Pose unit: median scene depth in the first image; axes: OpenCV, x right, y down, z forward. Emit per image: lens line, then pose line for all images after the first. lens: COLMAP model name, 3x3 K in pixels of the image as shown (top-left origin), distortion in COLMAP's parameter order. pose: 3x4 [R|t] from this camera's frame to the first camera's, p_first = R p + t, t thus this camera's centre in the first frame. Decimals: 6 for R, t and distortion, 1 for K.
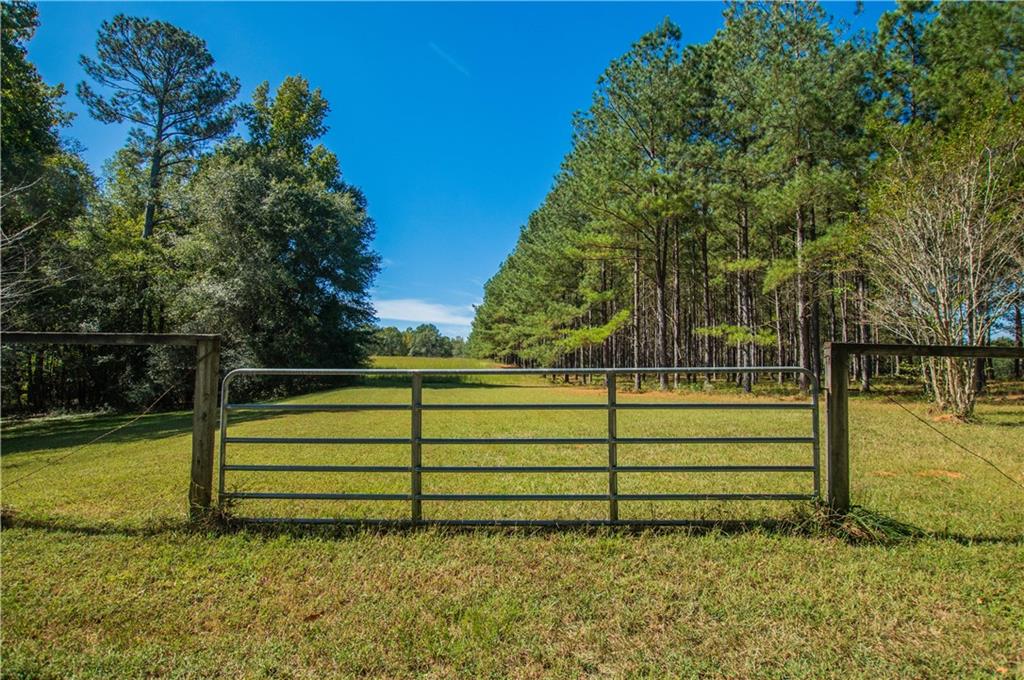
lens RADIAL K [[503.8, 0, 513.7], [0, 503.8, 343.7], [0, 0, 1]] dist [-0.028987, 0.000544]
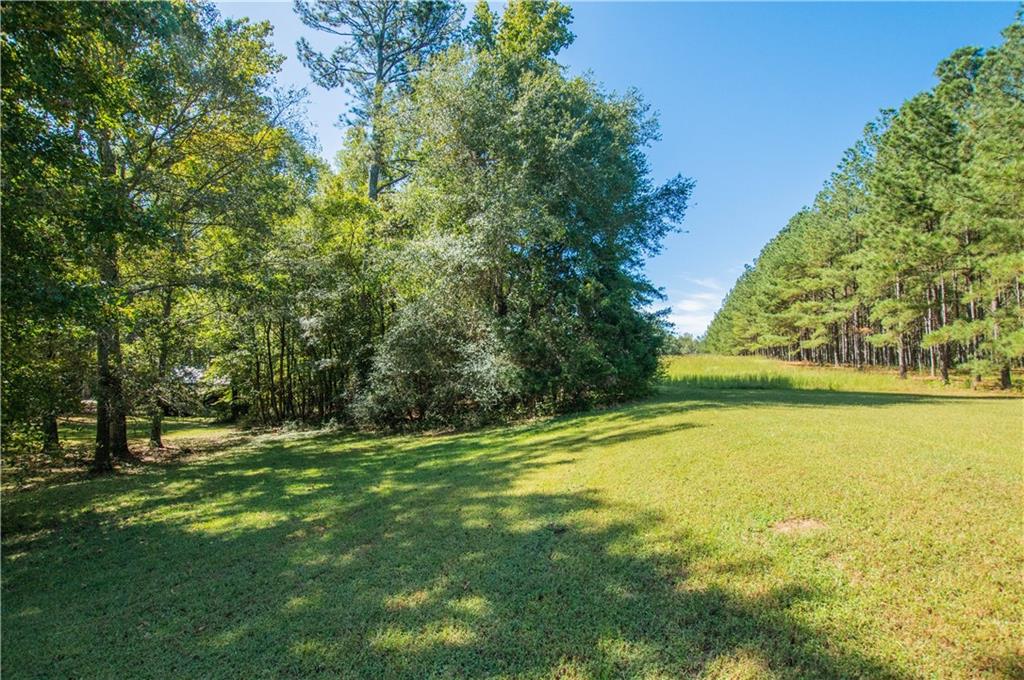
lens RADIAL K [[503.8, 0, 513.7], [0, 503.8, 343.7], [0, 0, 1]] dist [-0.028987, 0.000544]
pose [[0.914539, -0.034483, -0.403025, -0.221785], [0.033380, 0.999395, -0.009765, 0.019082], [0.403118, -0.004523, 0.915137, 0.369971]]
